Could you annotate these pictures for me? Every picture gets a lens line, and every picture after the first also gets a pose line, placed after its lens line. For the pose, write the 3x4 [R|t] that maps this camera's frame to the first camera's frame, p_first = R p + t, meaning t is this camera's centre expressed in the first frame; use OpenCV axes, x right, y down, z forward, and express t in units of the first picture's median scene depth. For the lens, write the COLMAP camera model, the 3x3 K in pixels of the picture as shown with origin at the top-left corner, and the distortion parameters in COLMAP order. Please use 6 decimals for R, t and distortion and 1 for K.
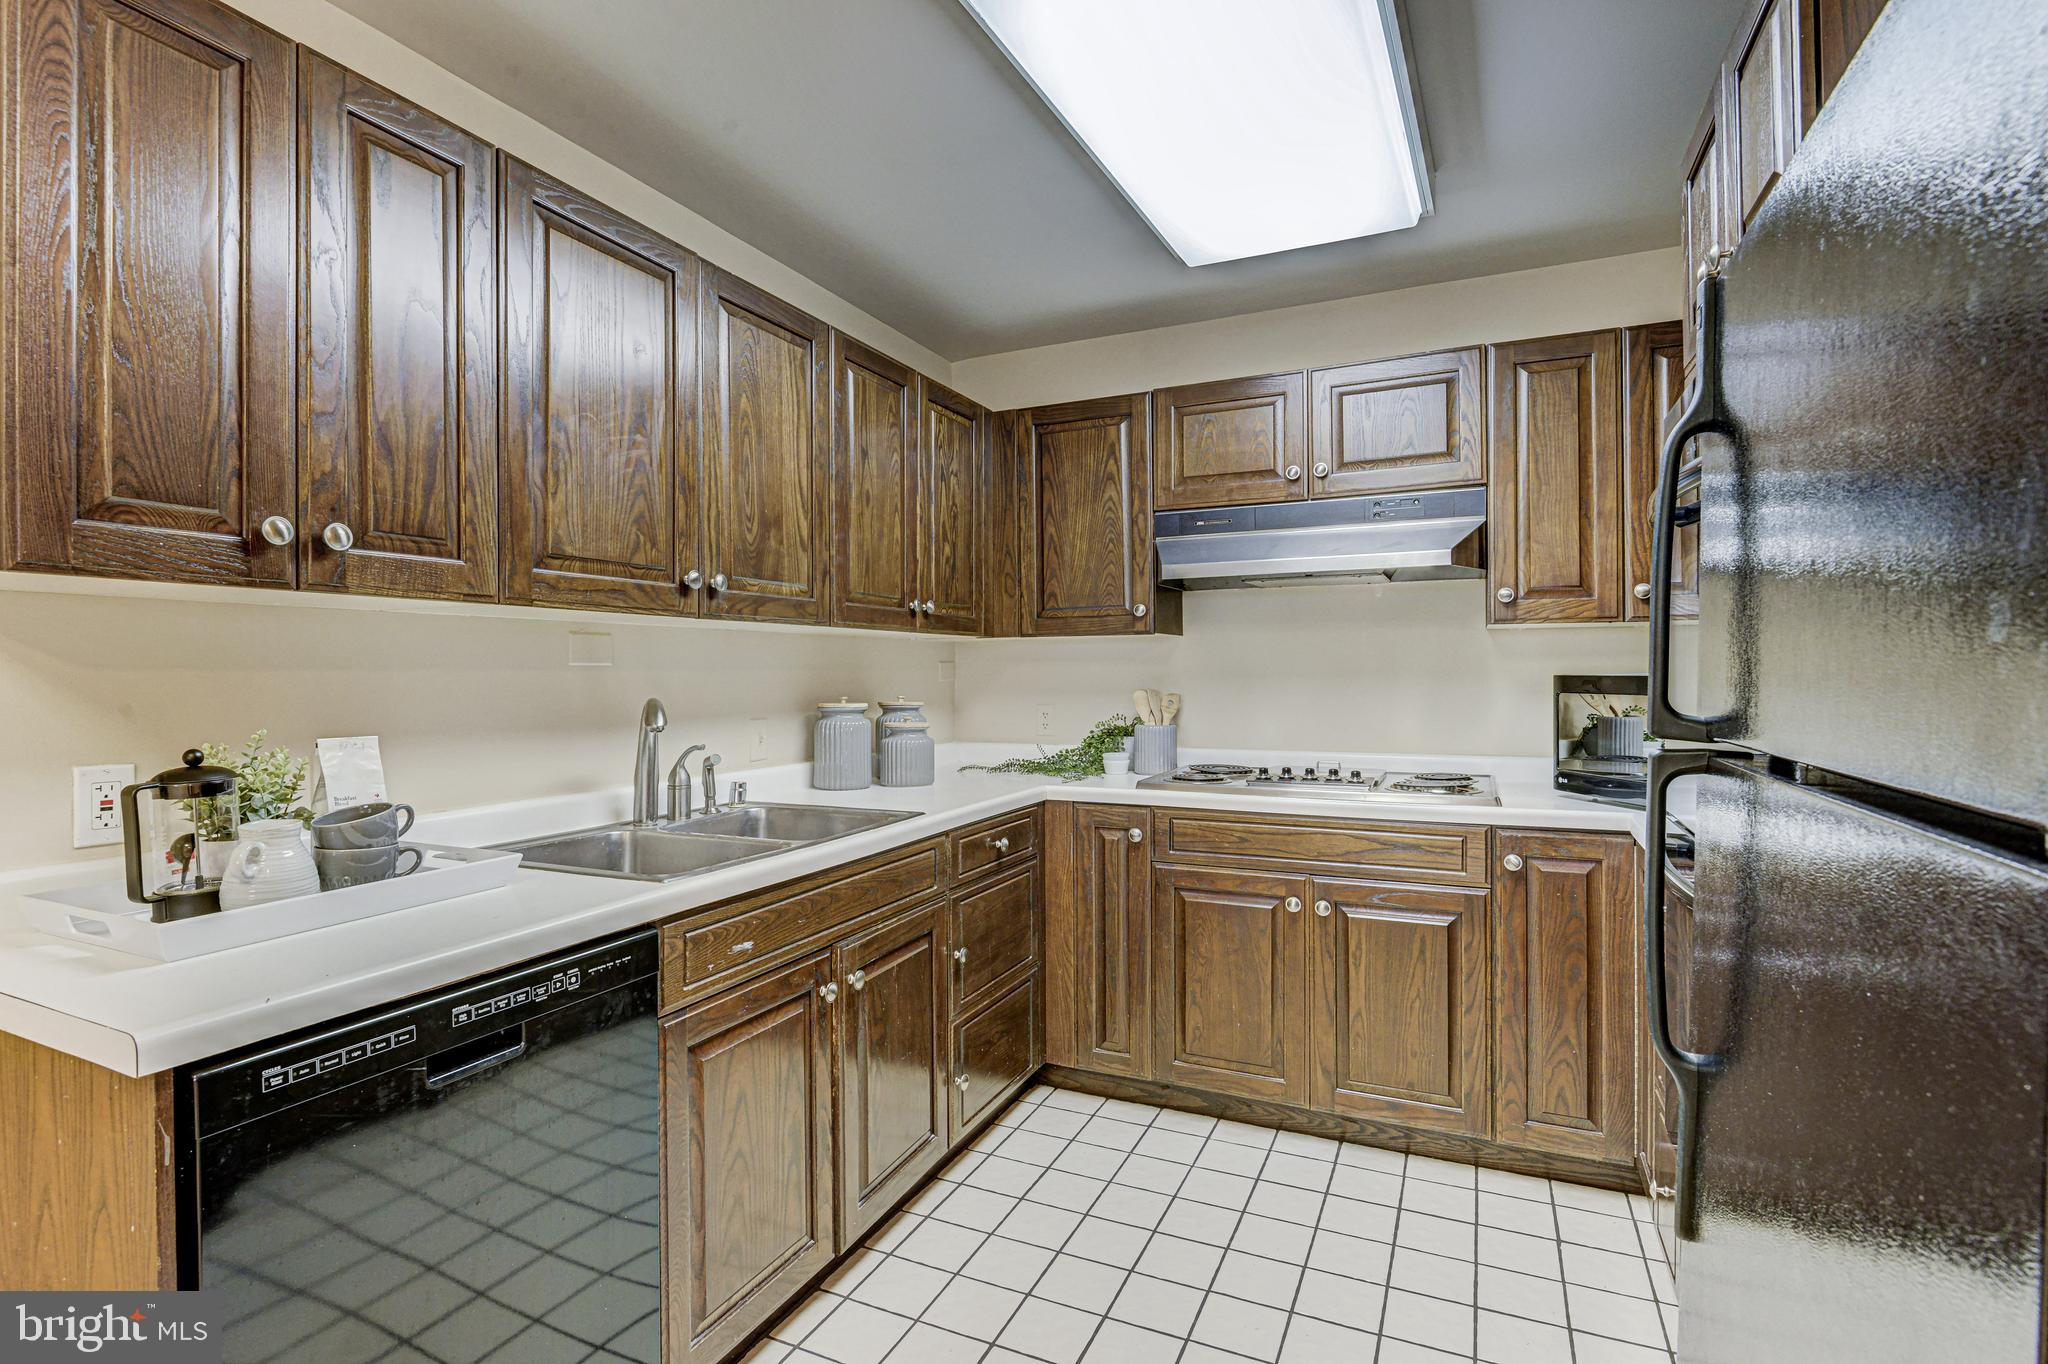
lens RADIAL K [[999.0, 0, 956.2], [0, 999.0, 675.9], [0, 0, 1]] dist [-0.003346, -0.001358]
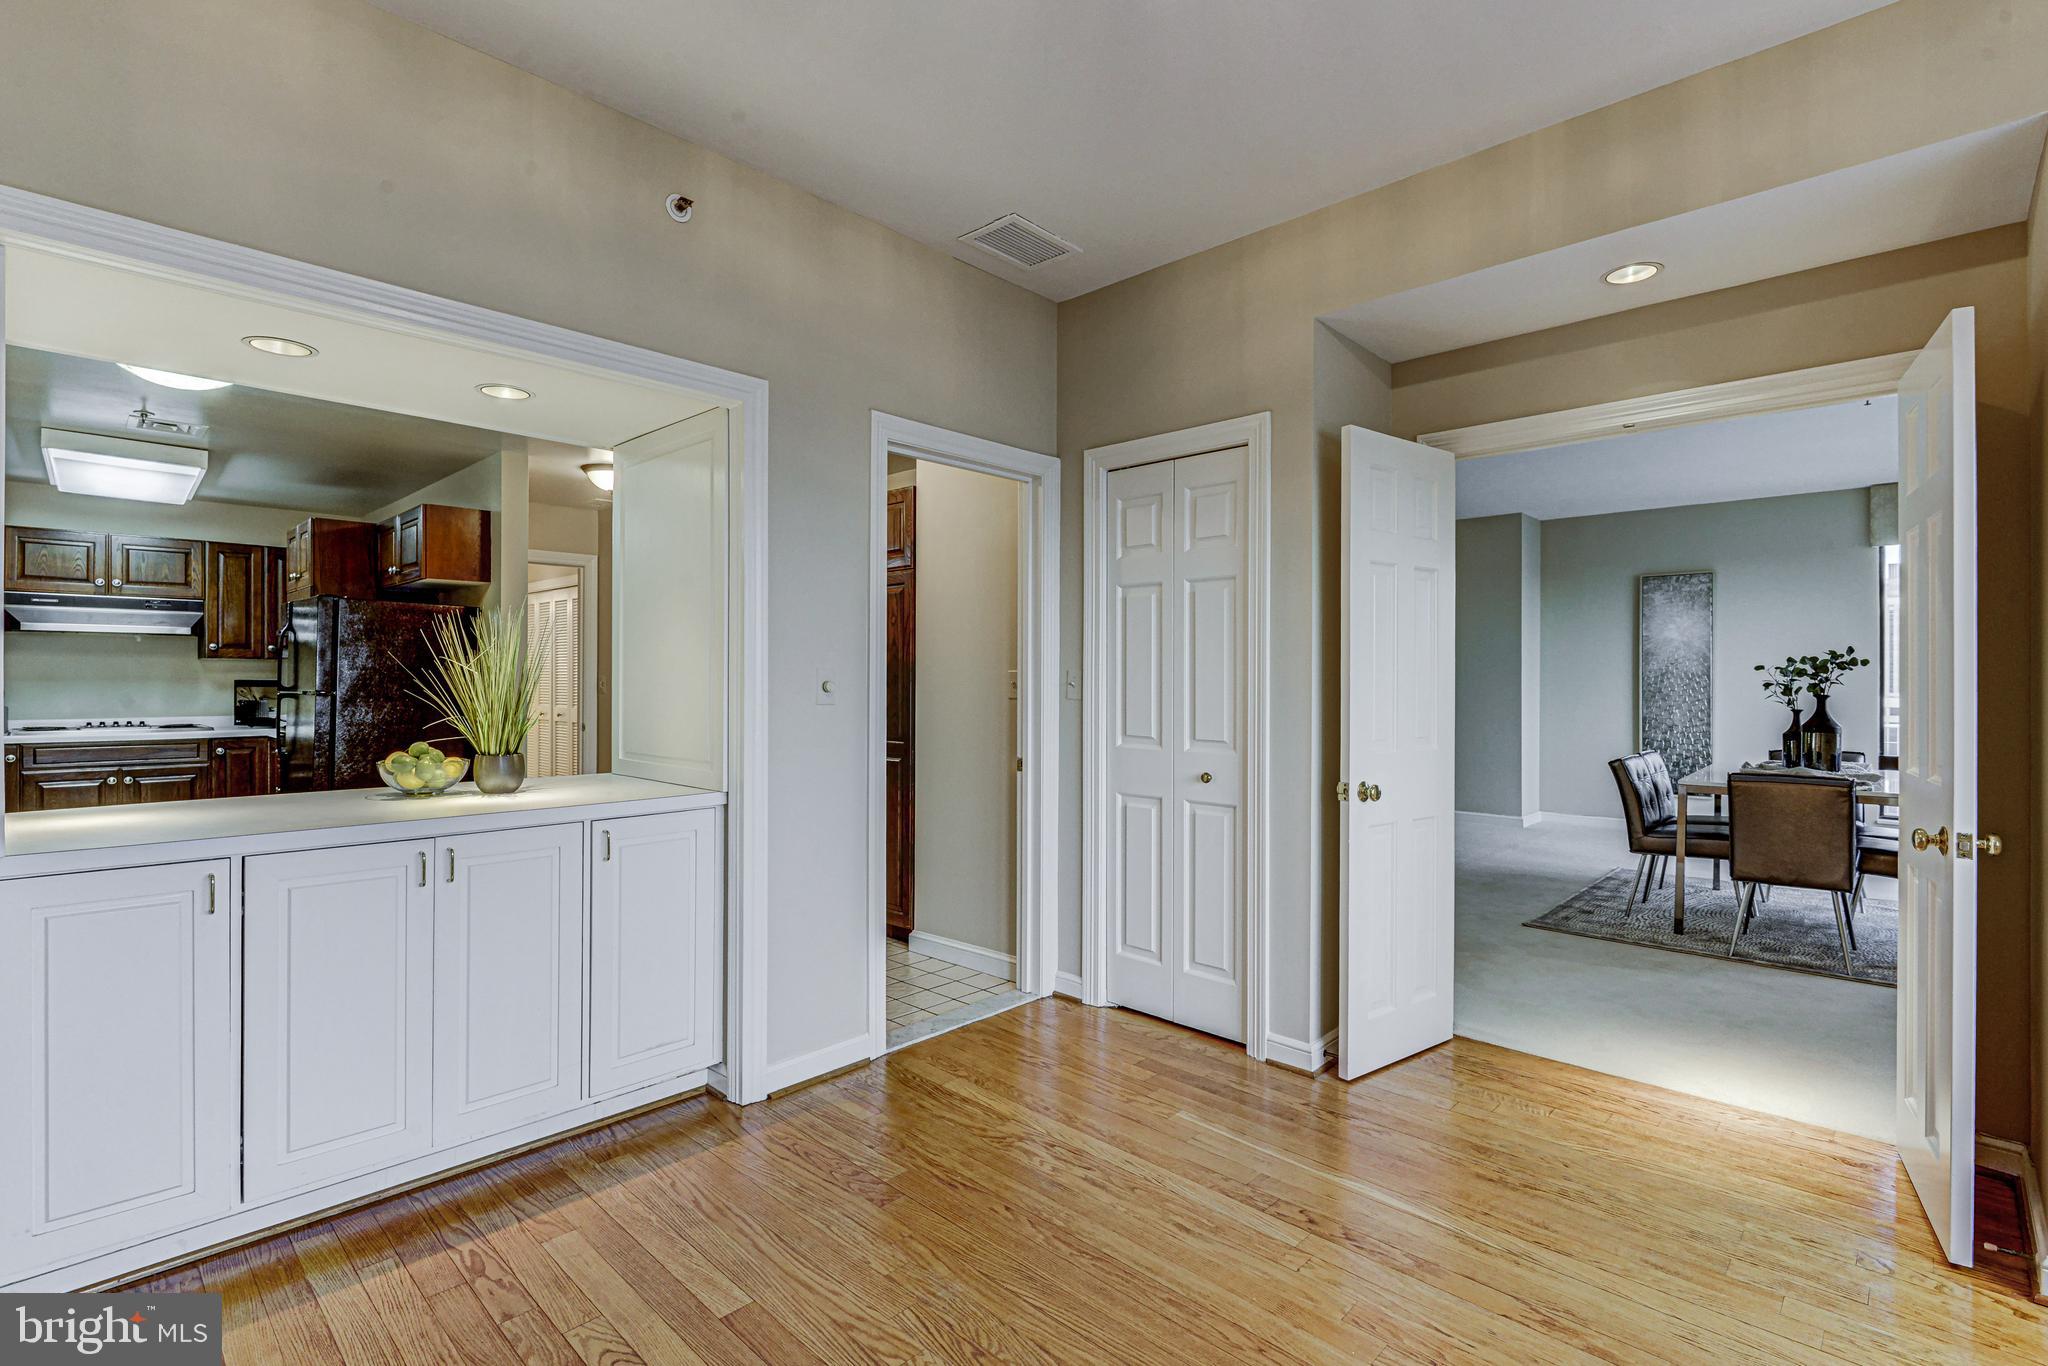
lens RADIAL K [[939.3, 0, 981.3], [0, 939.3, 682.7], [0, 0, 1]] dist [-0.000780, -0.002713]
pose [[0.303495, 0.005861, 0.952815, -1.034101], [-0.001383, 0.999983, -0.005711, 0.016654], [-0.952832, 0.000416, 0.303498, -1.443637]]
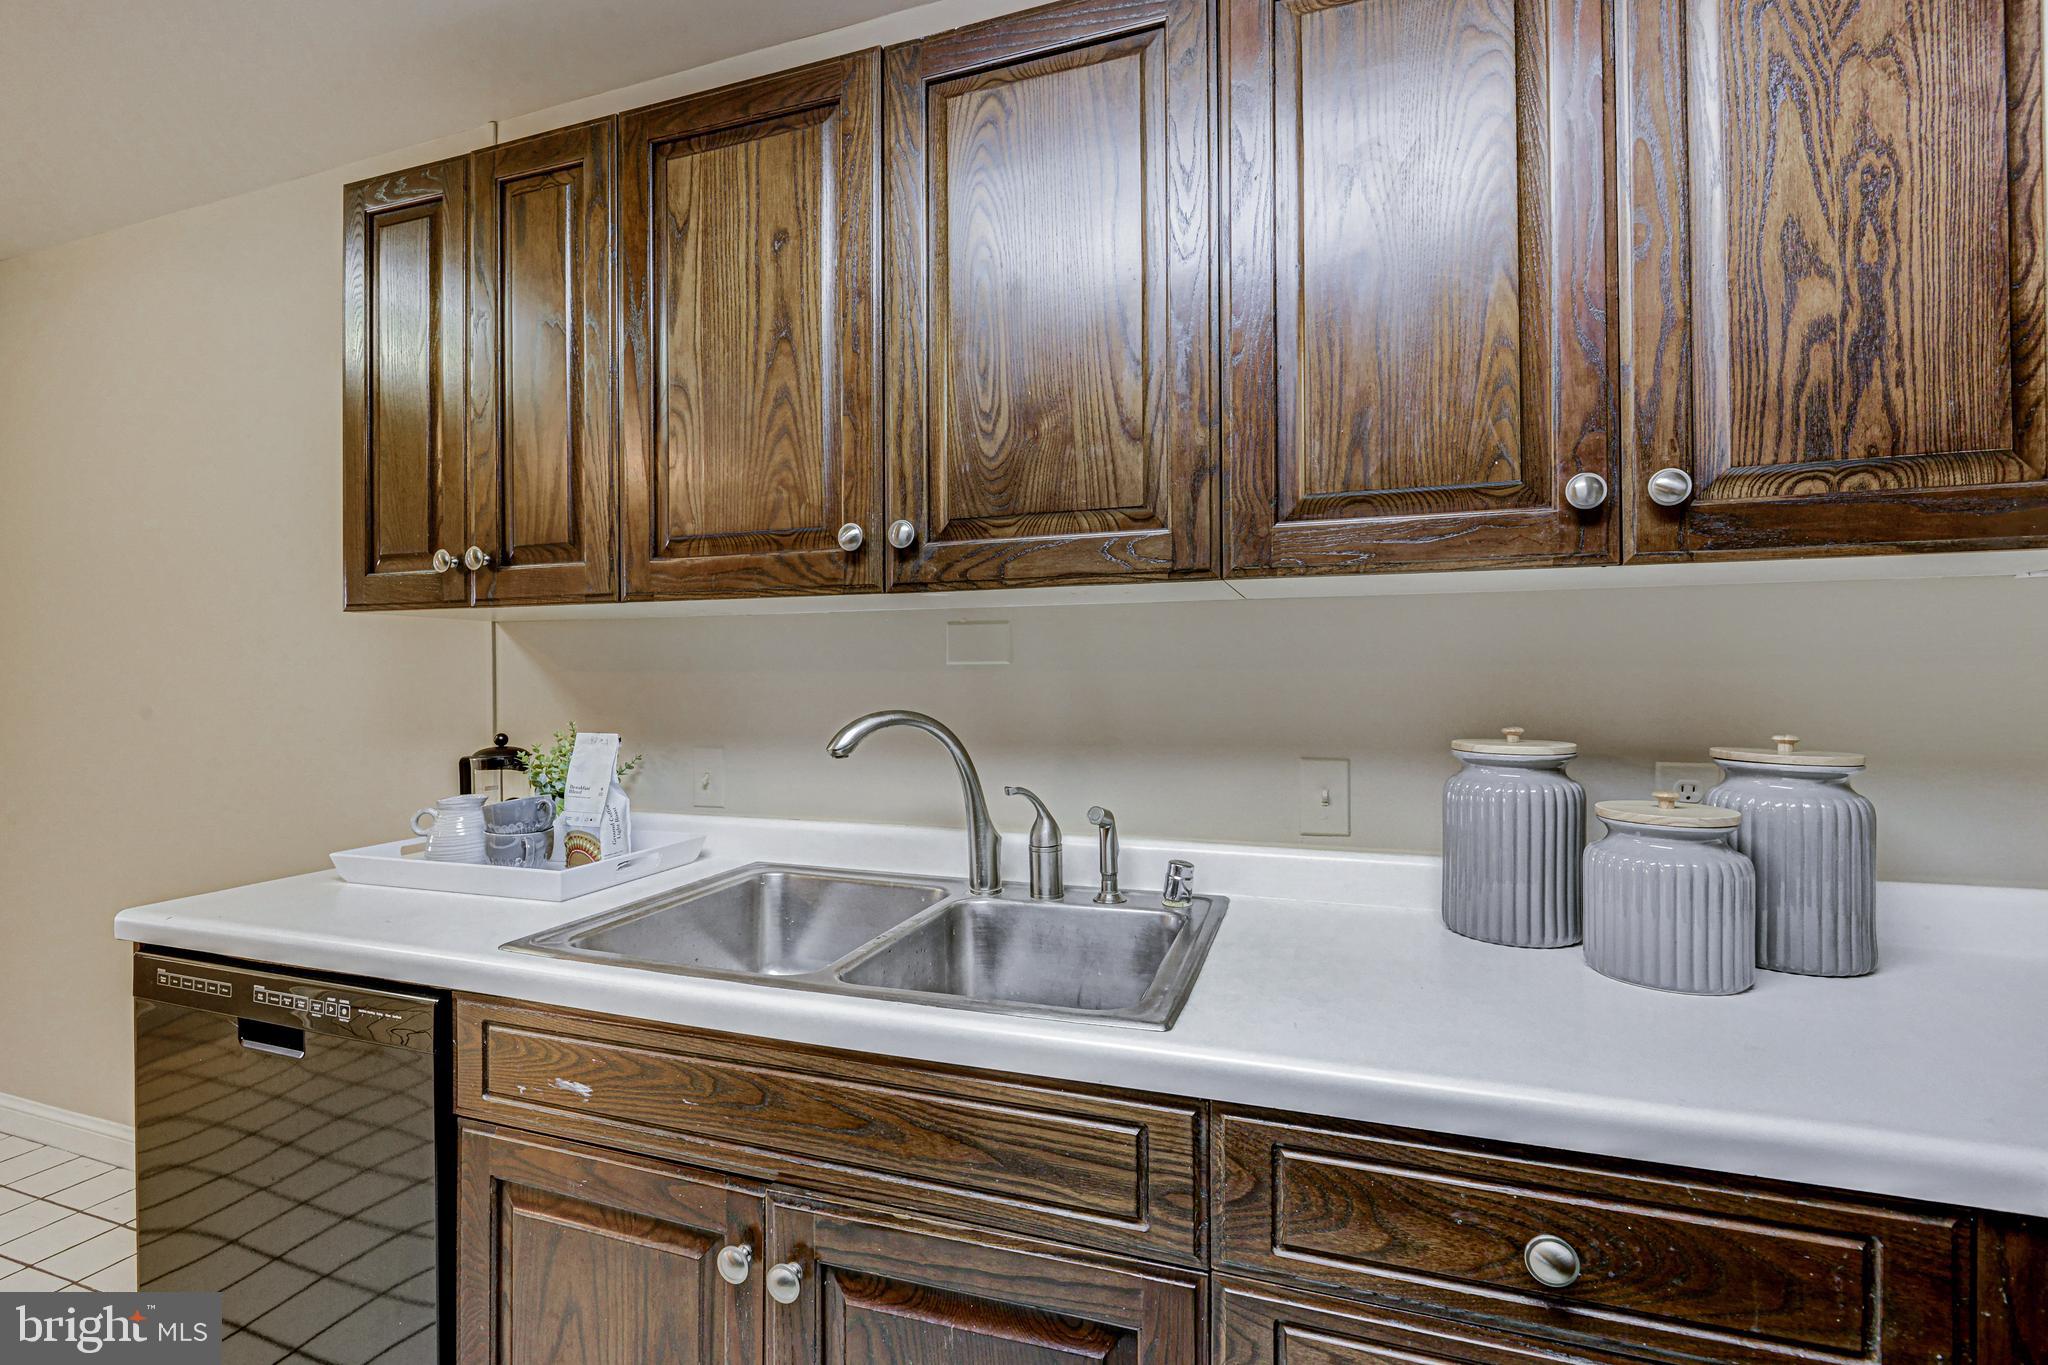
lens RADIAL K [[939.3, 0, 1032.9], [0, 939.3, 676.3], [0, 0, 1]] dist [-0.000780, -0.002713]
pose [[0.135736, 0.003276, -0.990740, 0.282988], [-0.000332, 0.999995, 0.003261, -0.003527], [0.990745, -0.000114, 0.135737, 0.768568]]
